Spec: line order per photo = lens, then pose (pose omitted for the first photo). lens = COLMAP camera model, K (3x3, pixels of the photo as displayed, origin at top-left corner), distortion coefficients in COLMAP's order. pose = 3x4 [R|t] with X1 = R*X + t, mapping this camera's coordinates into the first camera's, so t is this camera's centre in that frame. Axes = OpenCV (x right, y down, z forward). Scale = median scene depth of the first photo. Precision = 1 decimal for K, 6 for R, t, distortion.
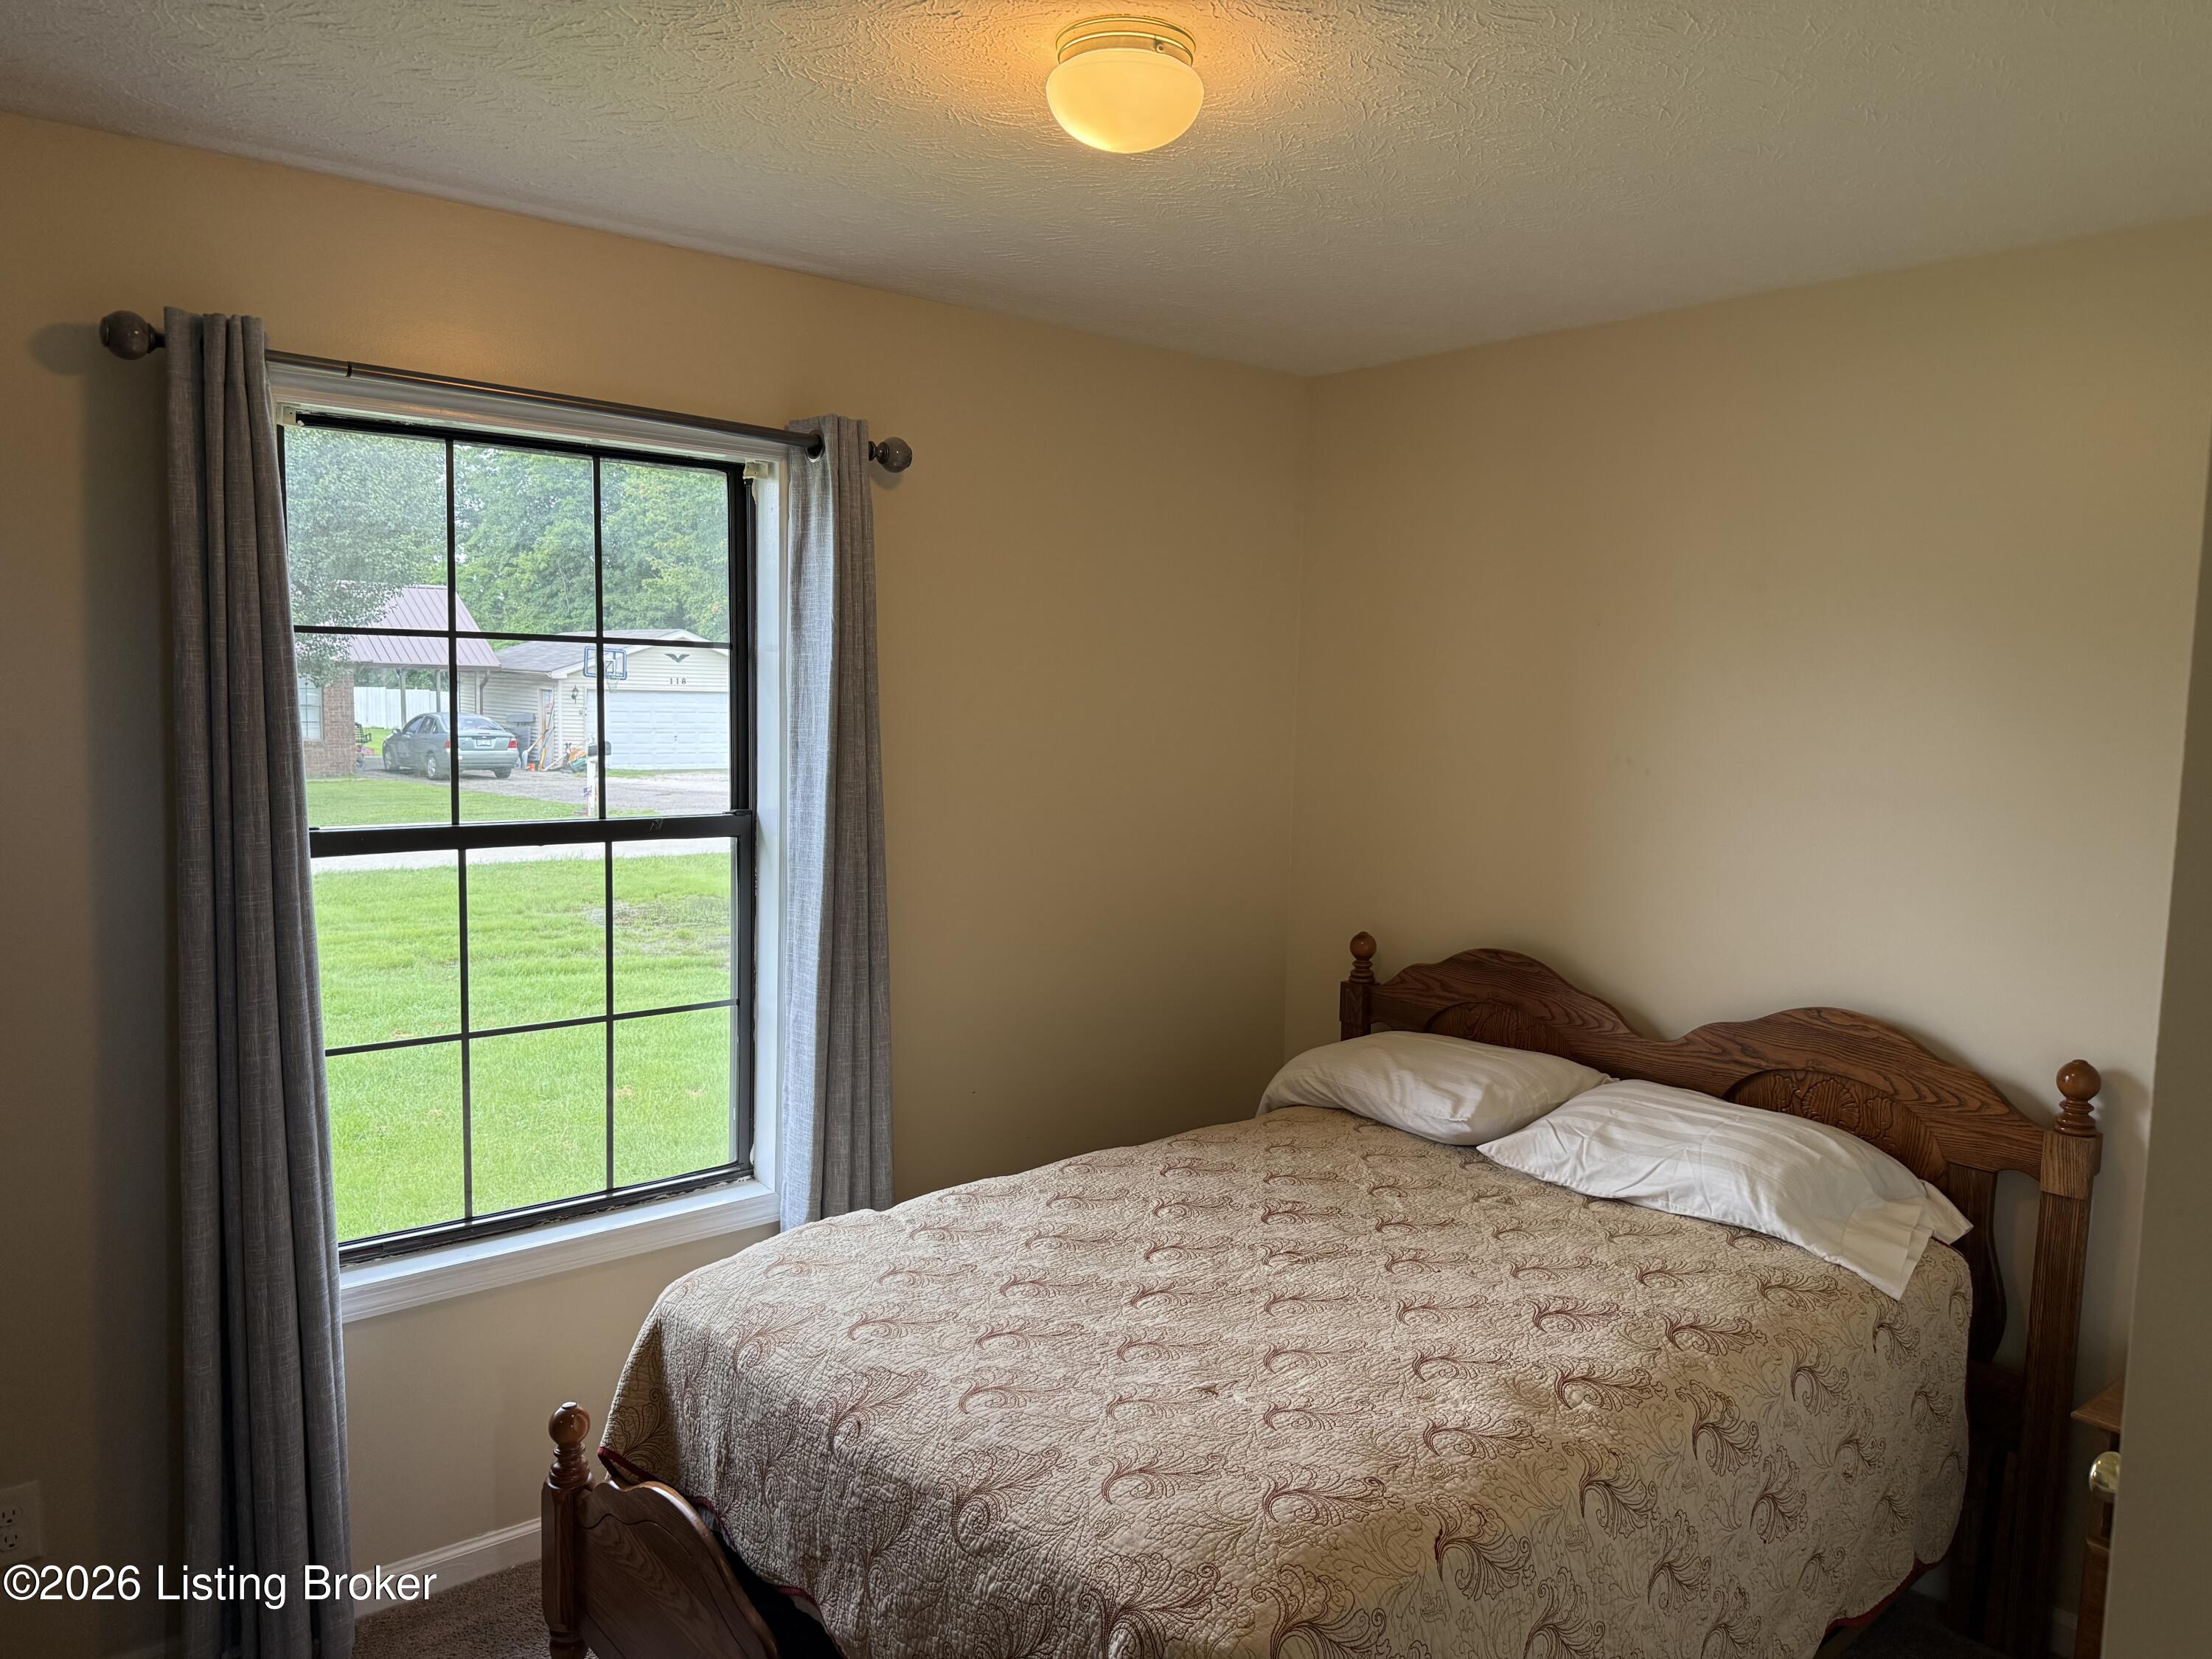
lens RADIAL K [[1542.2, 0, 1106.0], [0, 1542.2, 829.5], [0, 0, 1]] dist [0.100173, -0.126059]
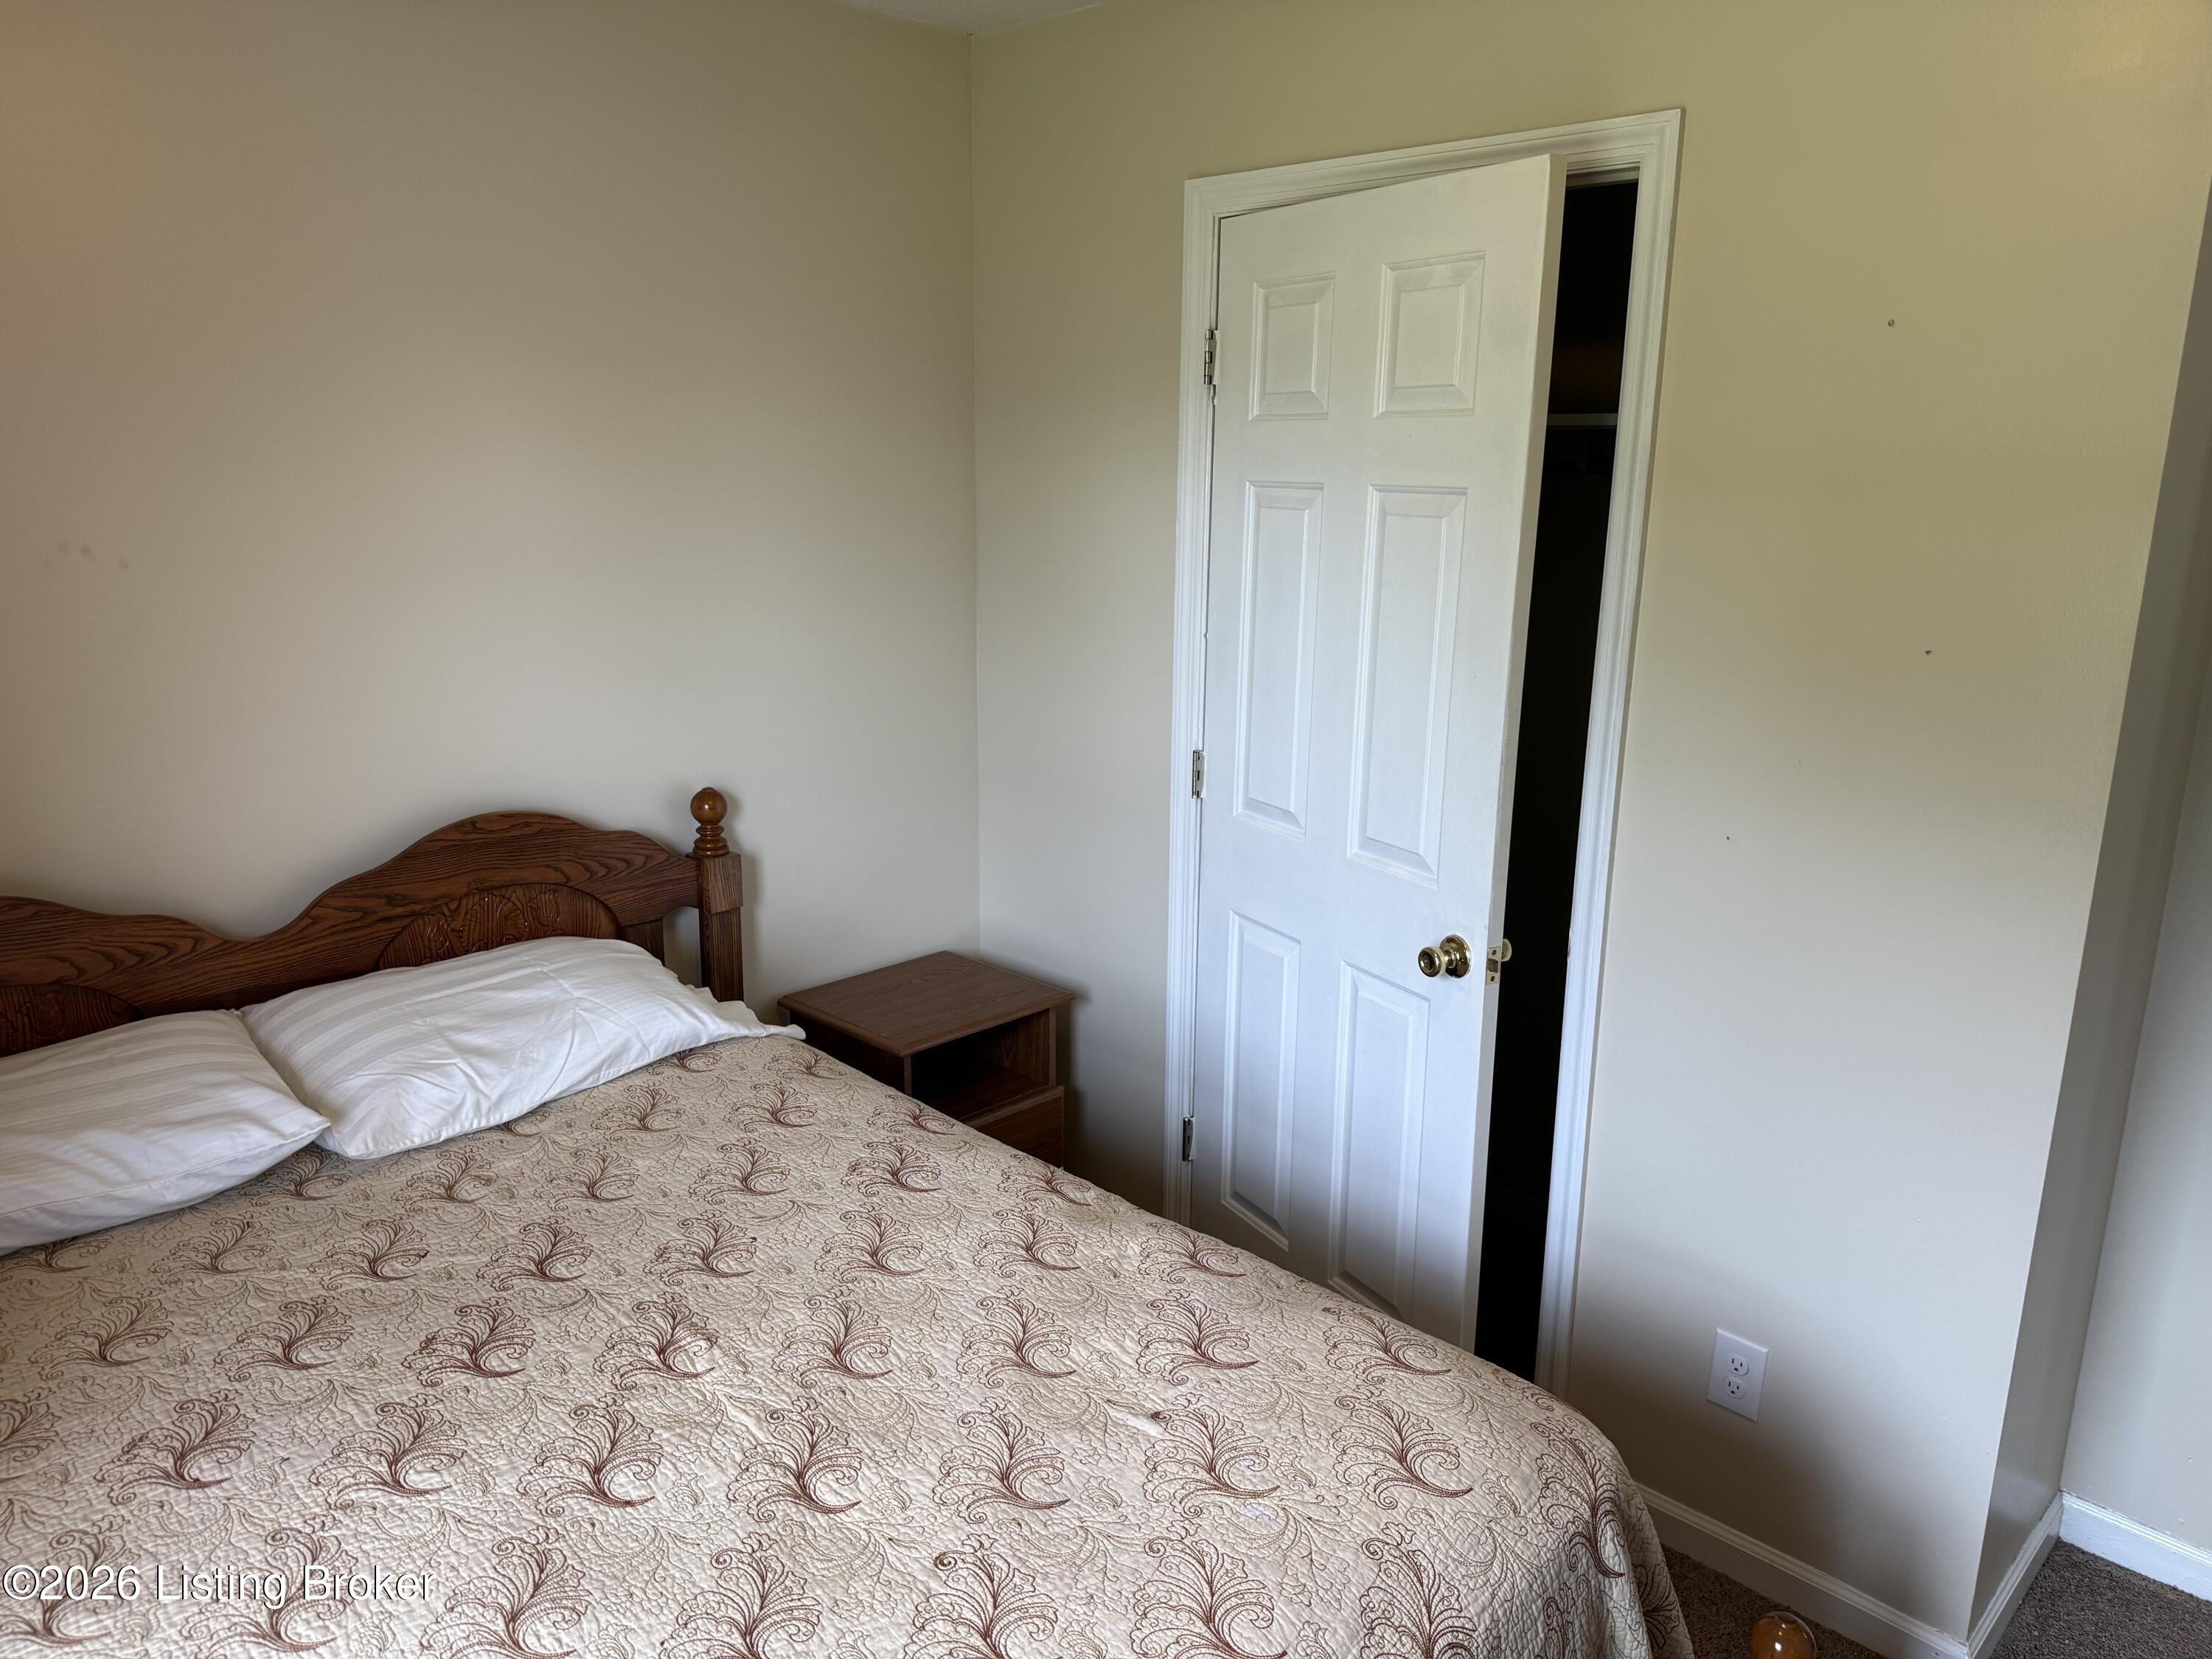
lens RADIAL K [[1542.2, 0, 1106.0], [0, 1542.2, 829.5], [0, 0, 1]] dist [0.100173, -0.126059]
pose [[-0.097687, -0.260631, 0.960483, -0.428190], [0.080210, 0.959898, 0.268630, -0.088405], [-0.991980, 0.103282, -0.072864, 0.764355]]
